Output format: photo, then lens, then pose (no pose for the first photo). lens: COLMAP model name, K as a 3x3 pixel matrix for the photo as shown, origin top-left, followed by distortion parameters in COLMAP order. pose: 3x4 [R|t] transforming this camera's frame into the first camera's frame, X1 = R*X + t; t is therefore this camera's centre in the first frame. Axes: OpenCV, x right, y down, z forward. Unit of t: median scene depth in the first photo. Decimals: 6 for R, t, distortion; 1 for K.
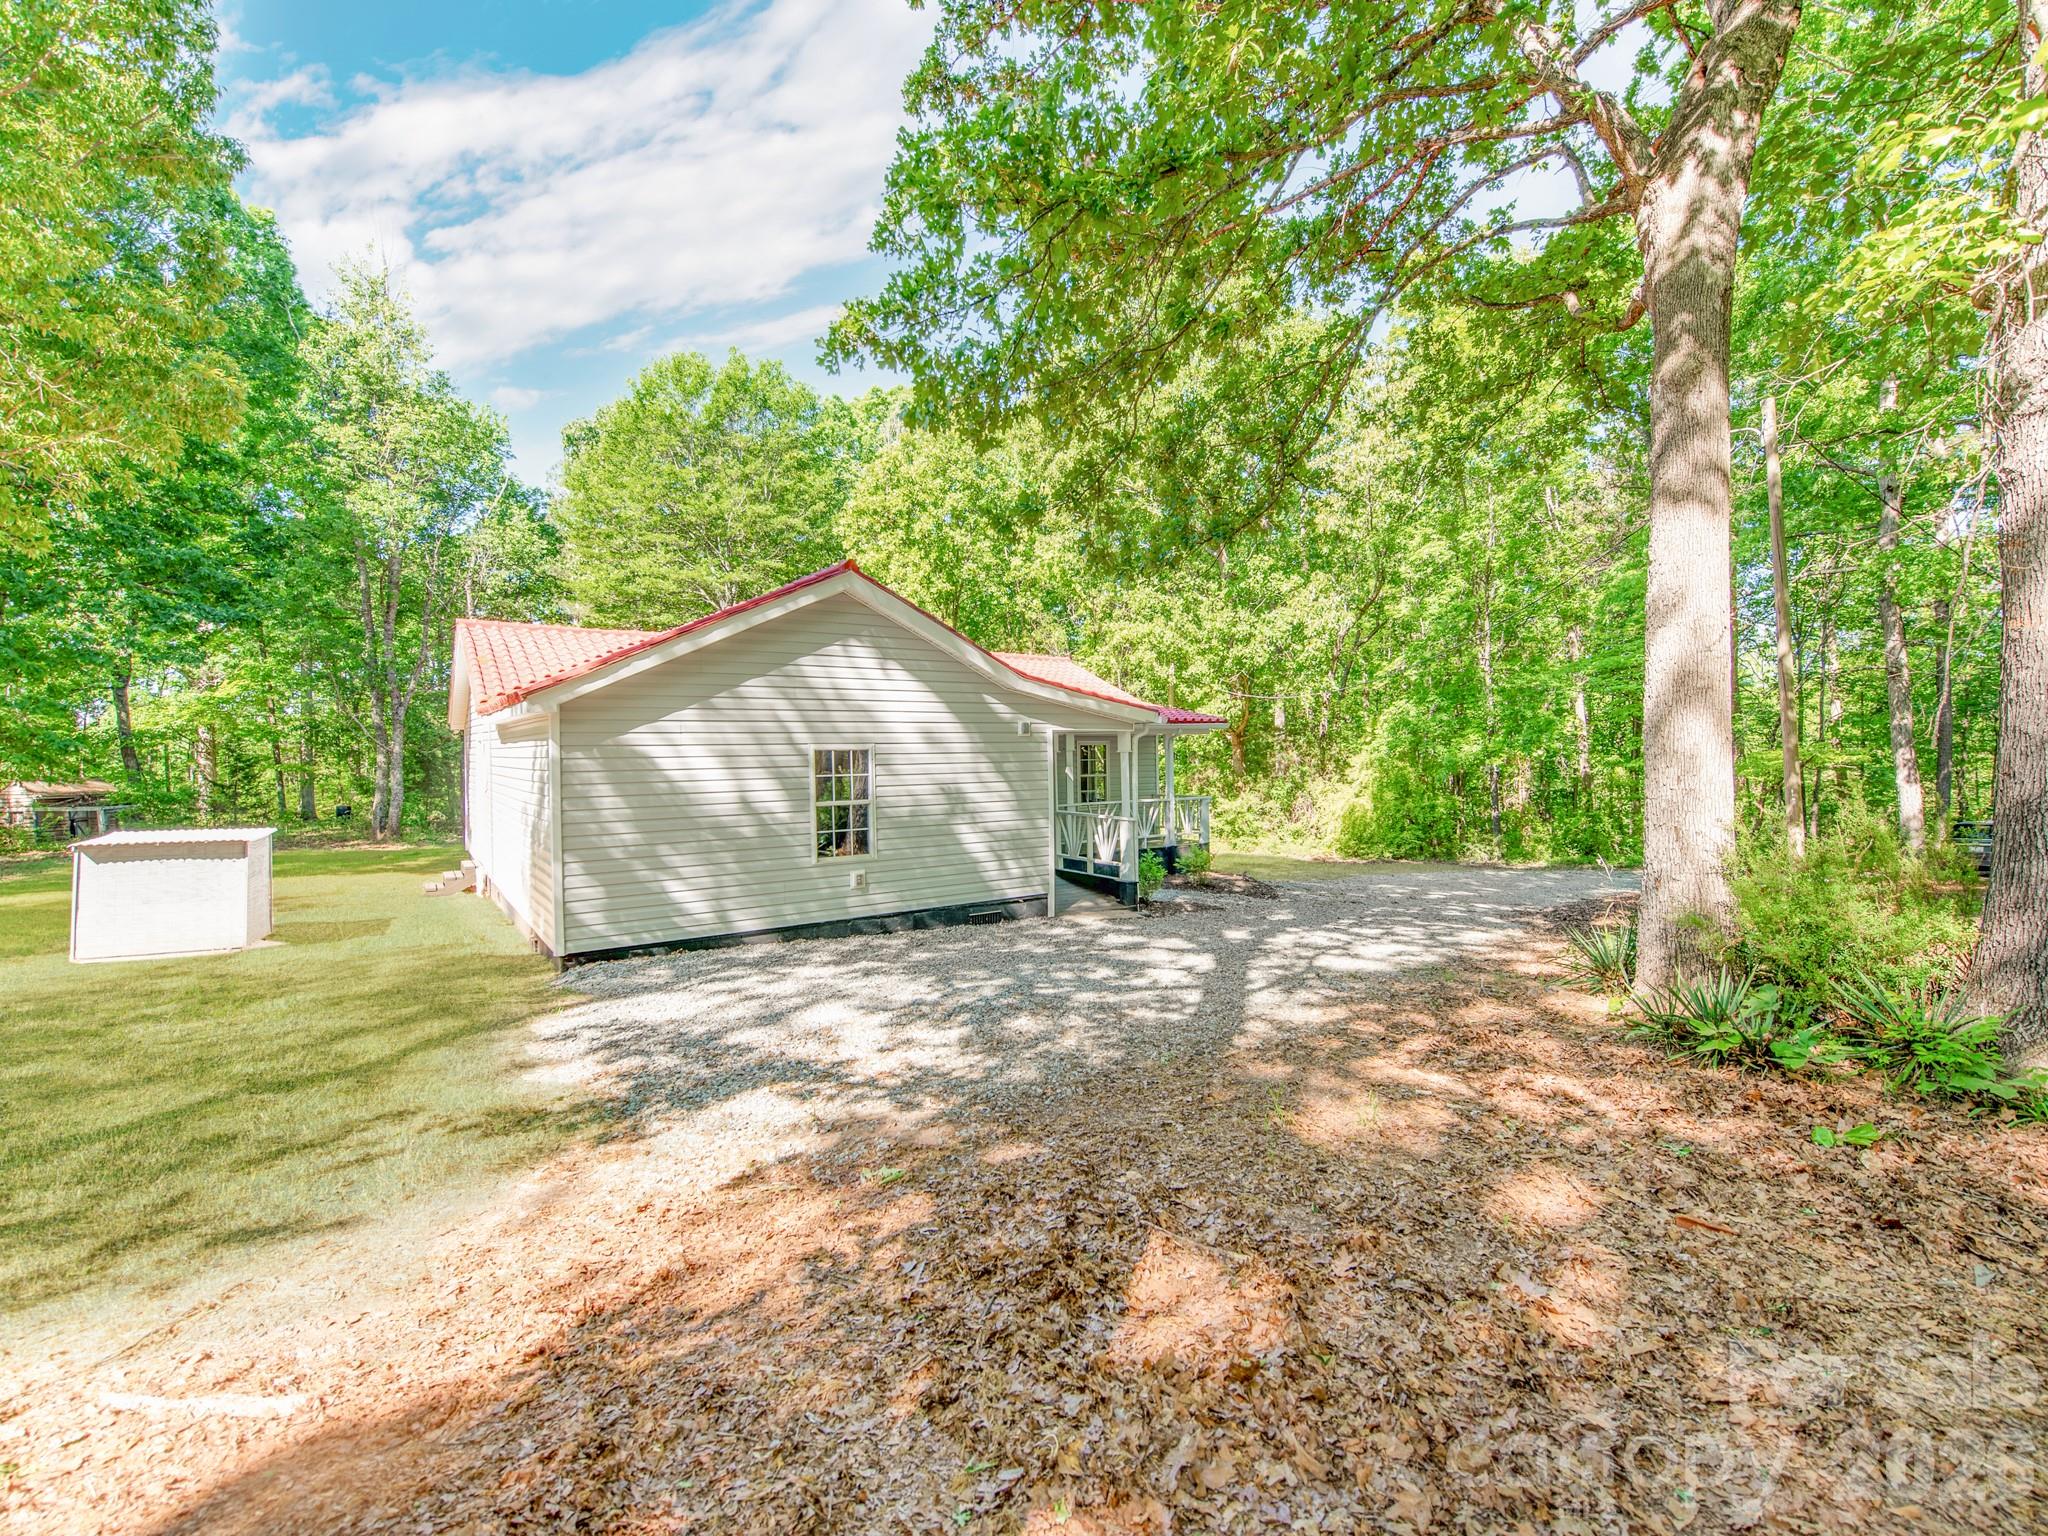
lens RADIAL K [[842.7, 0, 1030.9], [0, 842.7, 746.4], [0, 0, 1]] dist [0.022718, 0.000024]
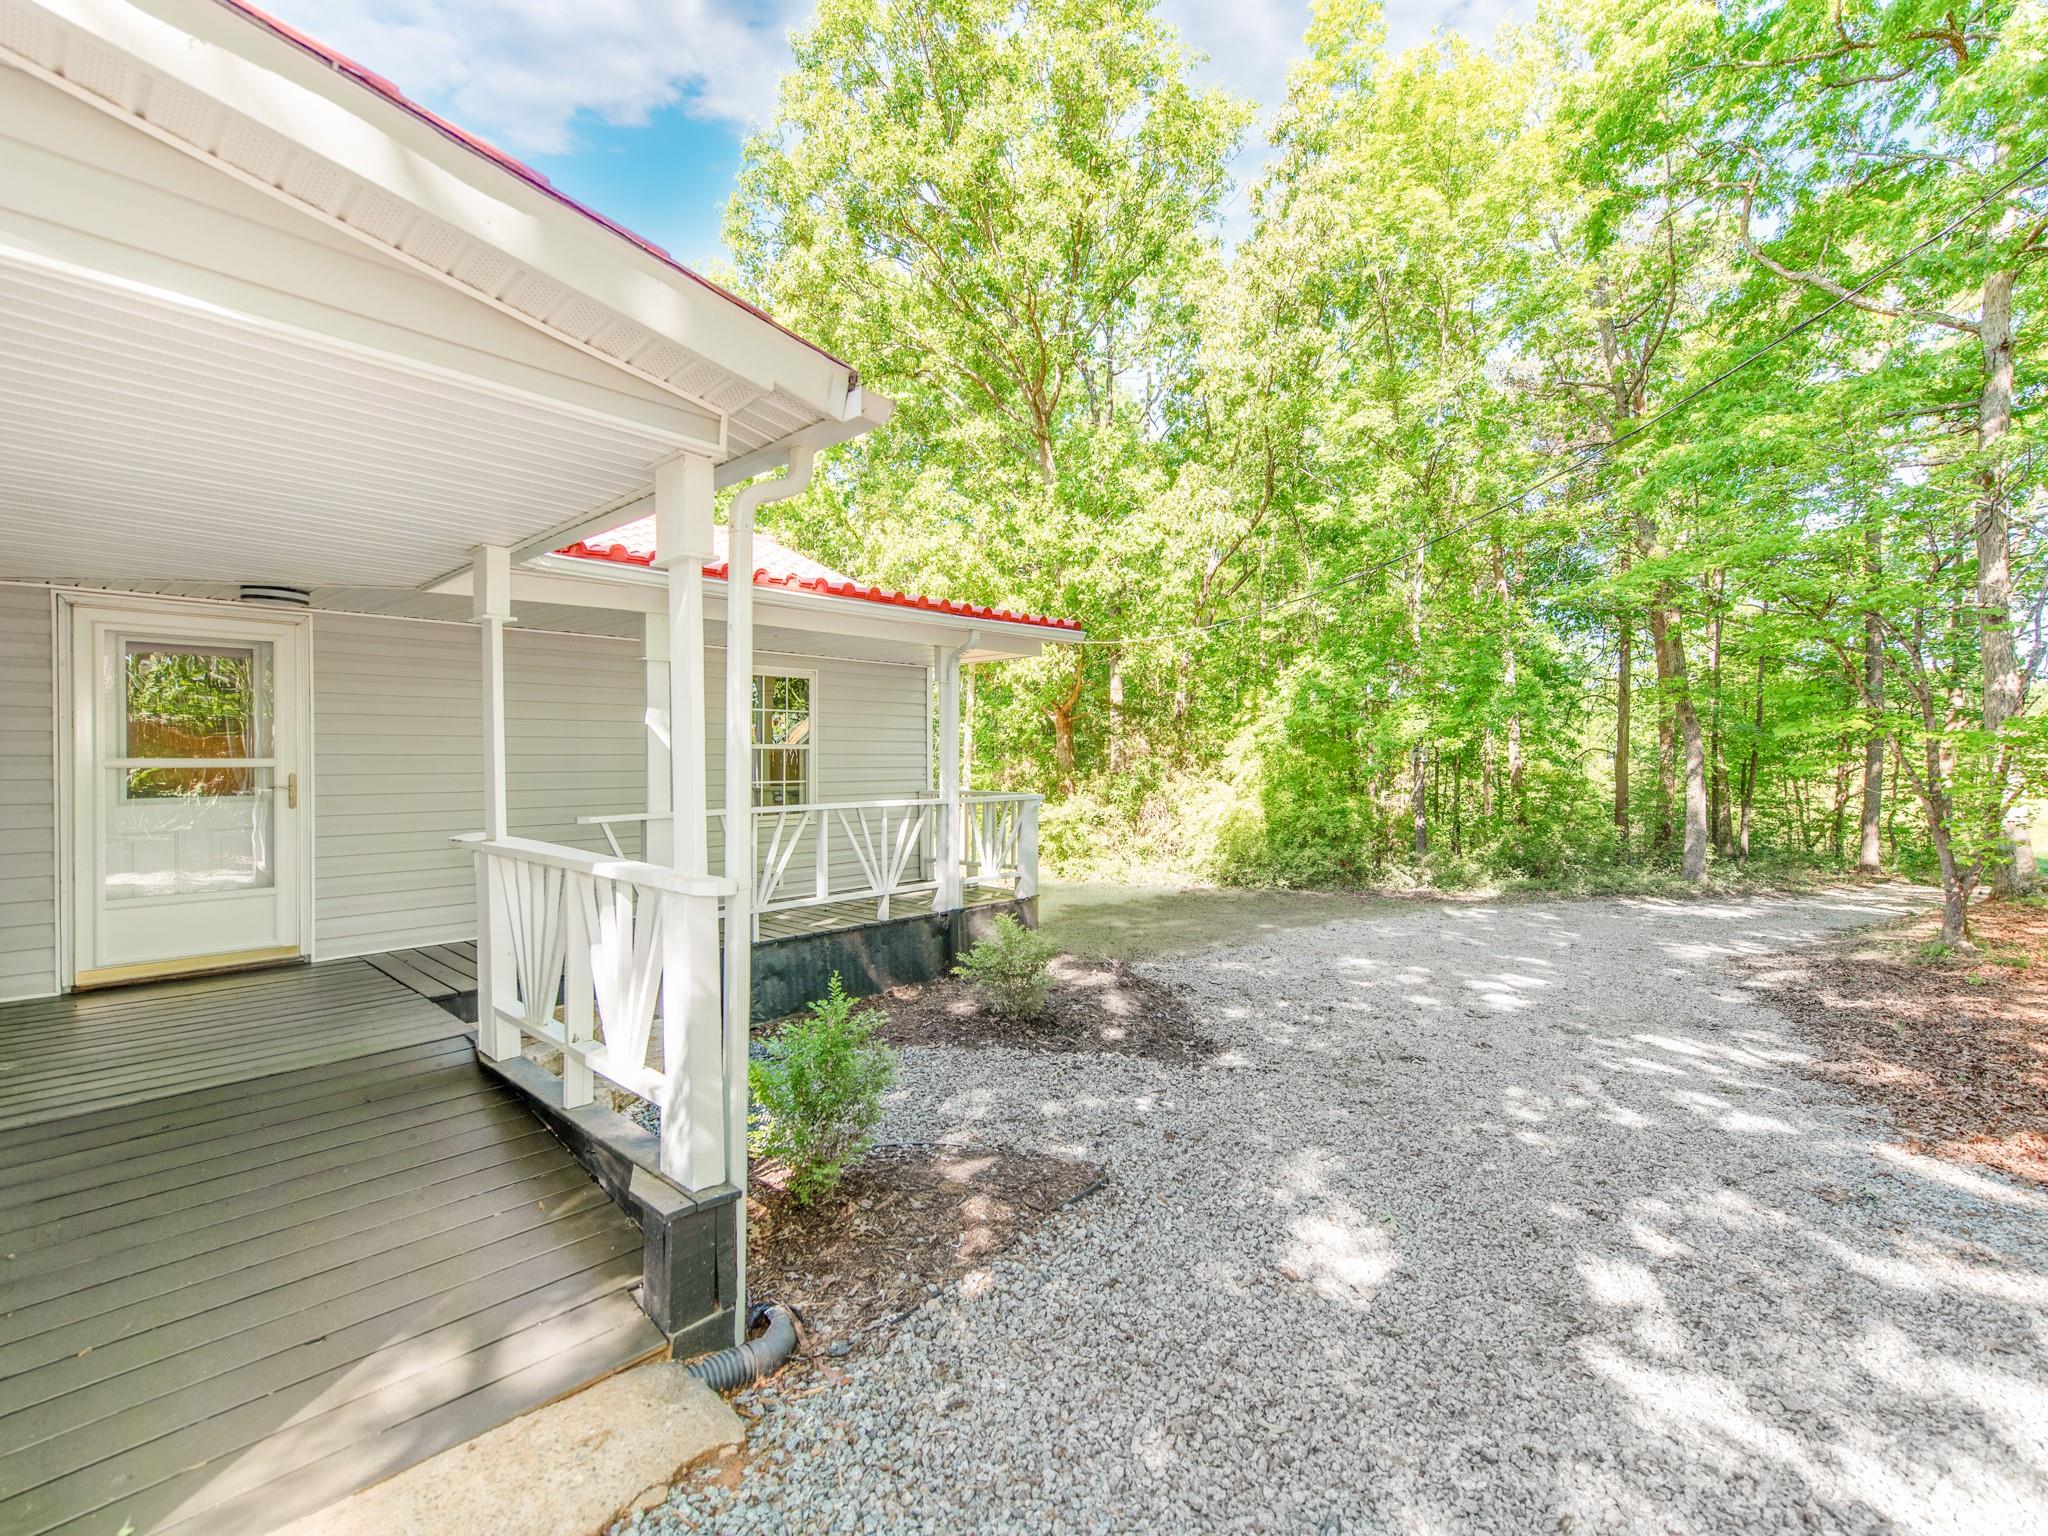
lens RADIAL K [[842.7, 0, 1030.9], [0, 842.7, 746.4], [0, 0, 1]] dist [0.022718, 0.000024]
pose [[0.974839, 0.014708, 0.222426, 0.067244], [-0.012999, 0.999874, -0.009146, 0.024275], [-0.222533, 0.006025, 0.974907, 0.355496]]
